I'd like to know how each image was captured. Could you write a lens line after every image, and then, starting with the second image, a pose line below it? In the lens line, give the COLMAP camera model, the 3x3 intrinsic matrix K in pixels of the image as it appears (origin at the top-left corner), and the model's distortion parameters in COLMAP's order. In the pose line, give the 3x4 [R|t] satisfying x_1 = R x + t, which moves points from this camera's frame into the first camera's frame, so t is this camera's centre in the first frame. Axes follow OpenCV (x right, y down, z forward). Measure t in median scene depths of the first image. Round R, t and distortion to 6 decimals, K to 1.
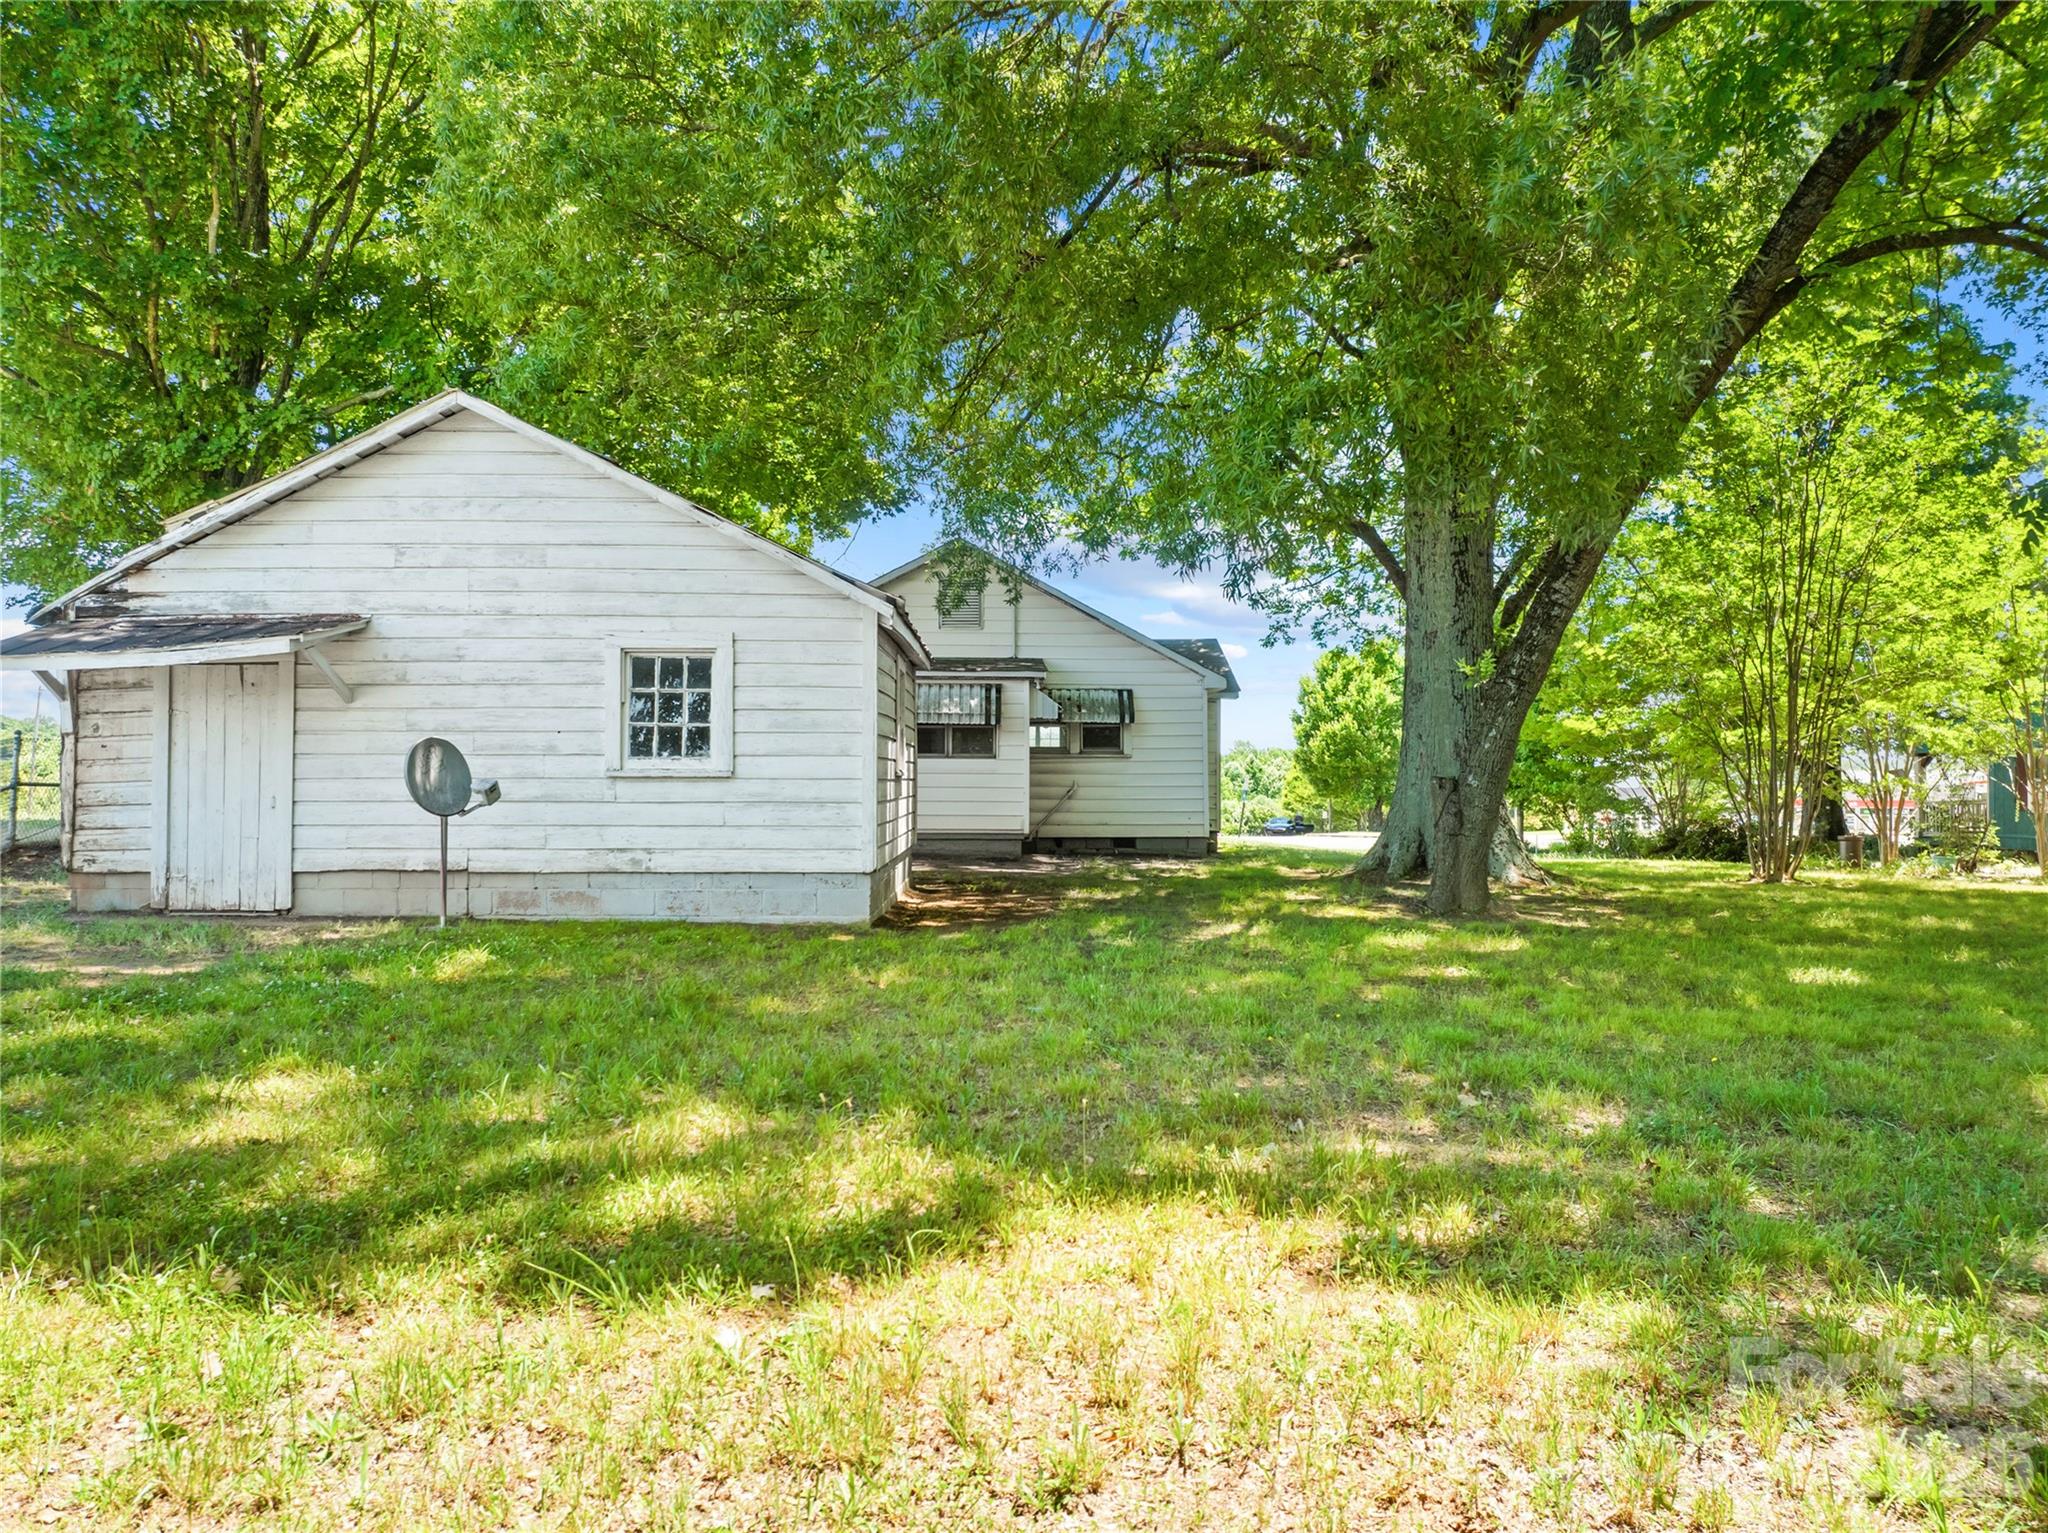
lens RADIAL K [[1438.0, 0, 1027.7], [0, 1438.0, 735.9], [0, 0, 1]] dist [-0.040044, -0.002826]
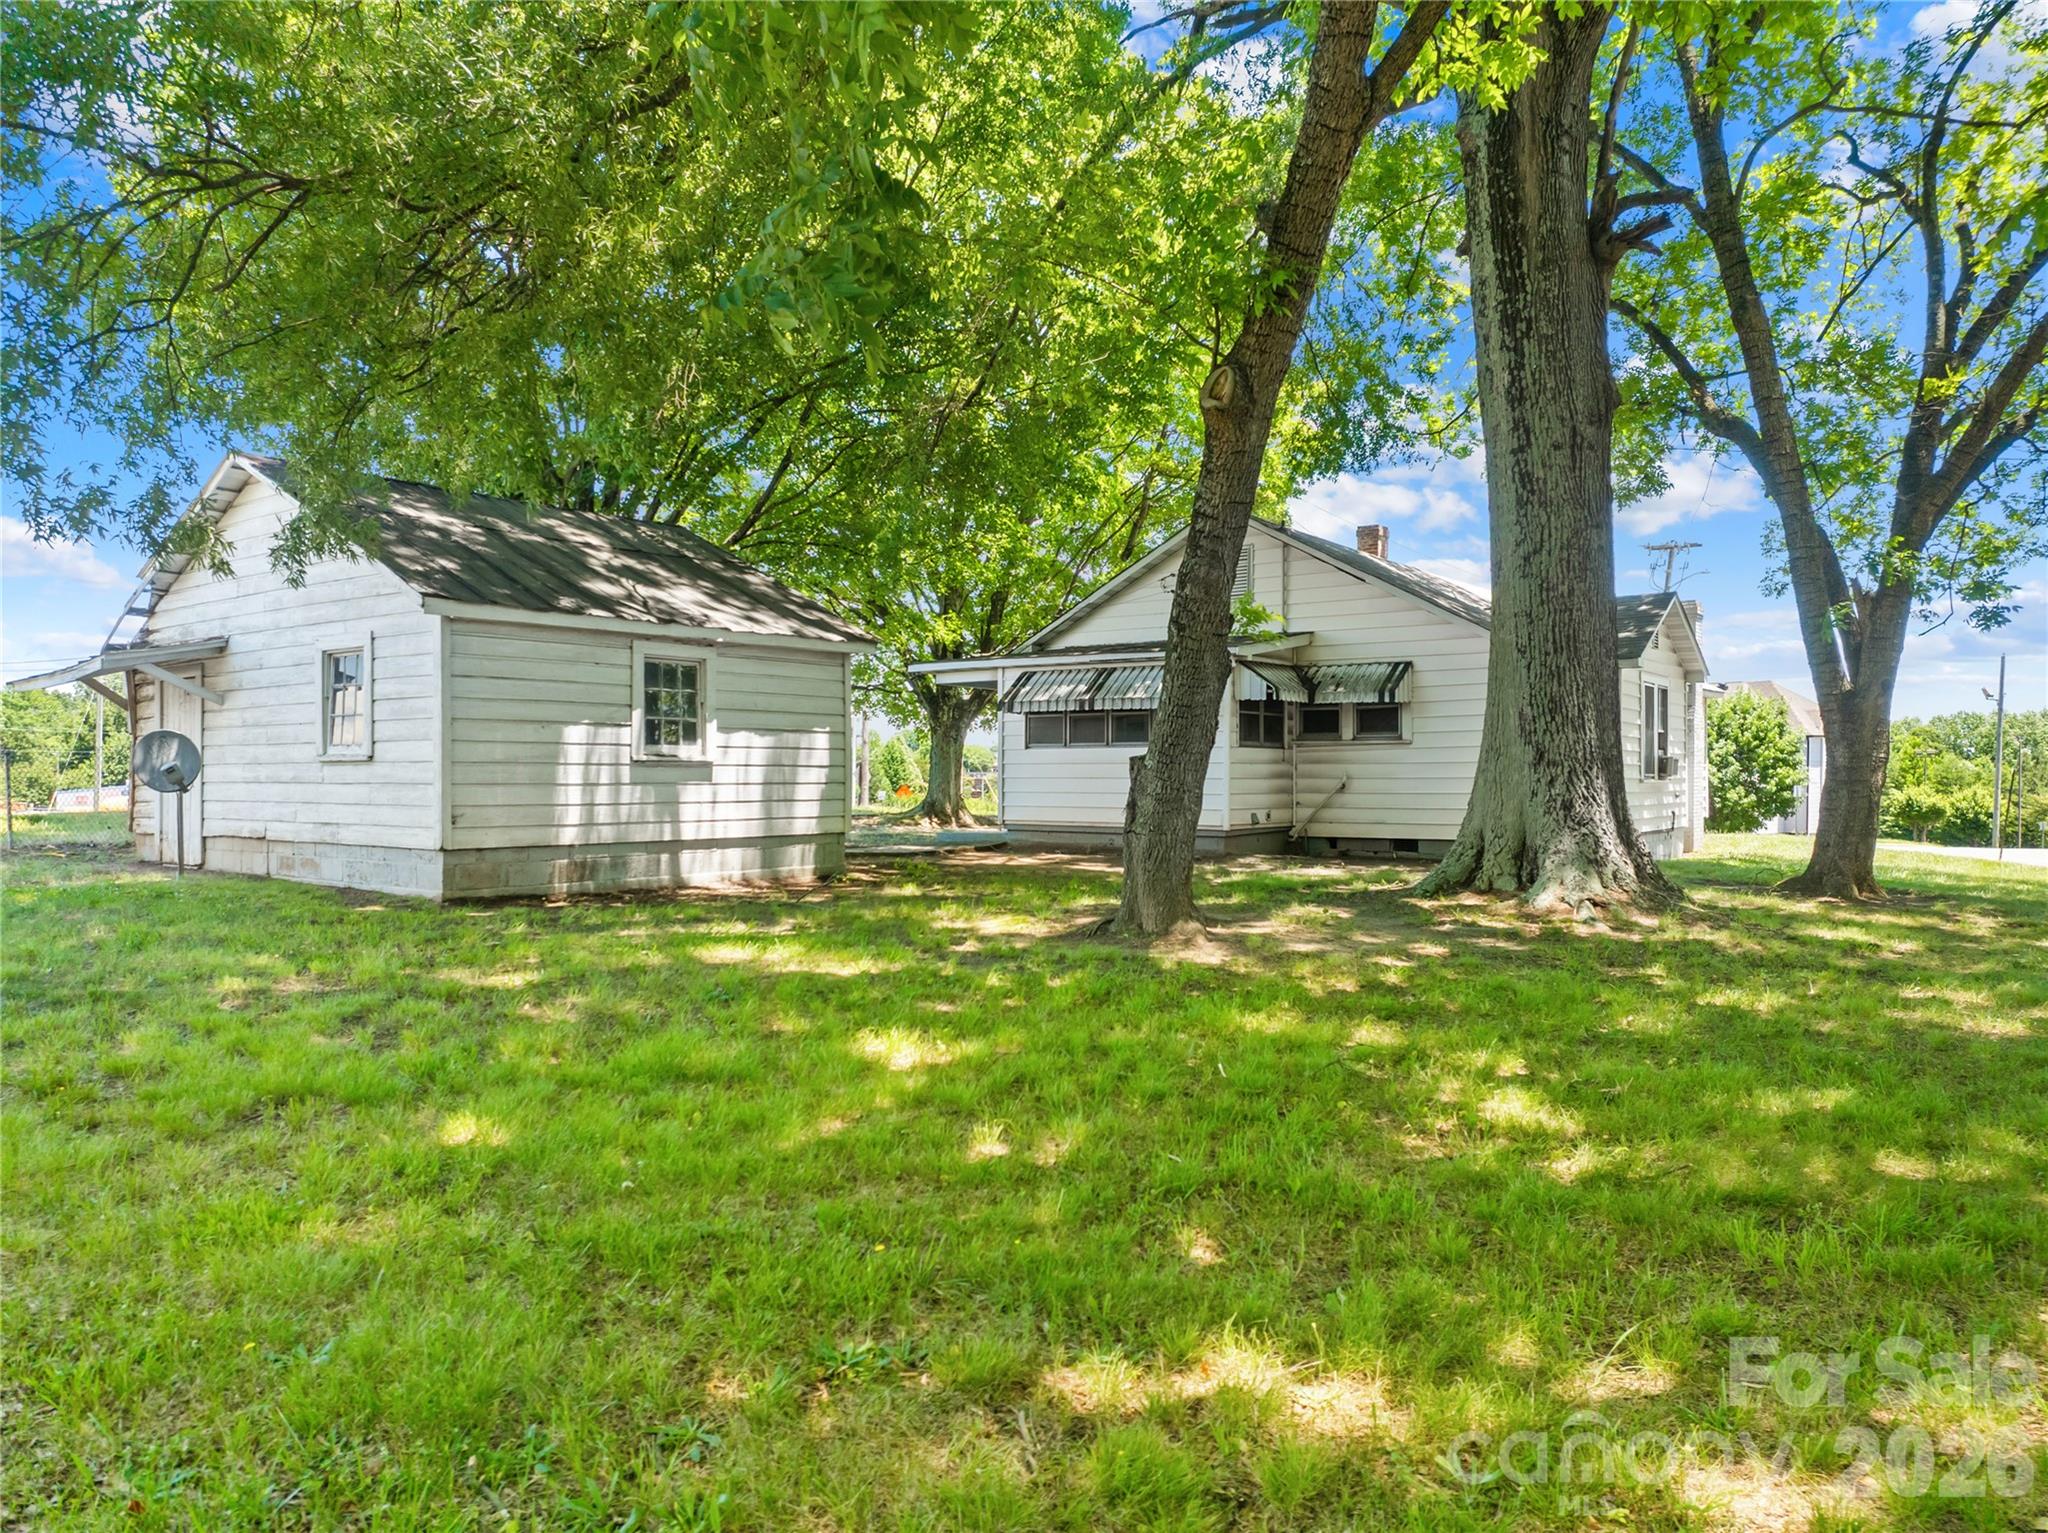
lens RADIAL K [[1438.0, 0, 1027.7], [0, 1438.0, 735.9], [0, 0, 1]] dist [-0.040044, -0.002826]
pose [[0.784037, -0.021182, -0.620352, 0.885863], [0.019986, 0.999761, -0.008878, 0.029479], [0.620392, -0.005437, 0.784273, 0.444865]]
